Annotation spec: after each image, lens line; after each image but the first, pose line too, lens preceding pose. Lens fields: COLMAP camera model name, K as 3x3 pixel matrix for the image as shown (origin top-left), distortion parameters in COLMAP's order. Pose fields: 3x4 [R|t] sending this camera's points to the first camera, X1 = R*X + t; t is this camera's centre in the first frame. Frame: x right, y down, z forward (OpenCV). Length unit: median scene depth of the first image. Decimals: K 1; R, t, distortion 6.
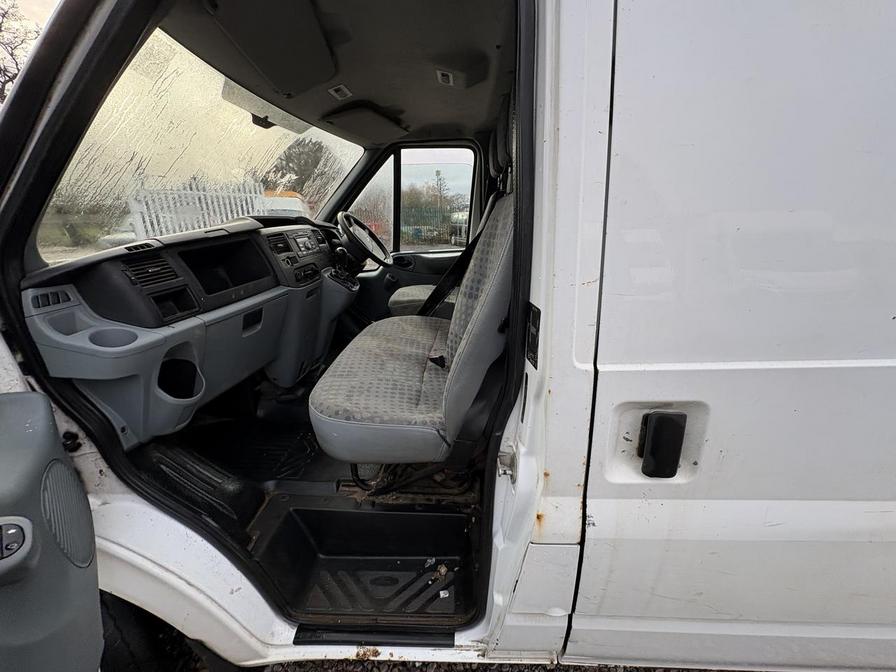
lens RADIAL K [[353.7, 0, 445.7], [0, 353.7, 334.0], [0, 0, 1]] dist [-0.001272, 0.000061]
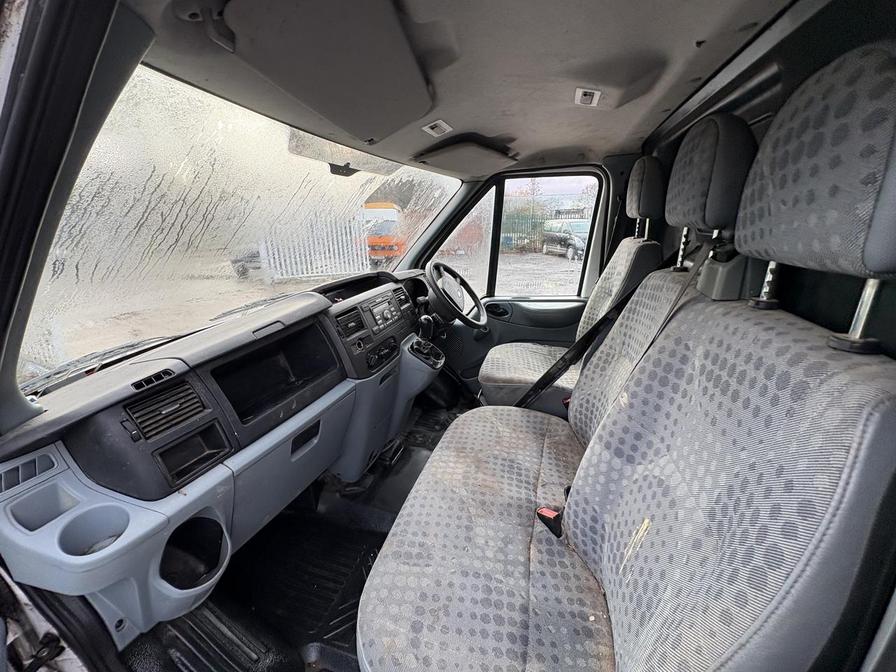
lens RADIAL K [[353.7, 0, 445.7], [0, 353.7, 334.0], [0, 0, 1]] dist [-0.001272, 0.000061]
pose [[0.971065, 0.063666, -0.230172, -0.083818], [-0.066536, 0.997773, -0.004723, -0.260577], [0.229359, 0.019901, 0.973138, 0.296981]]
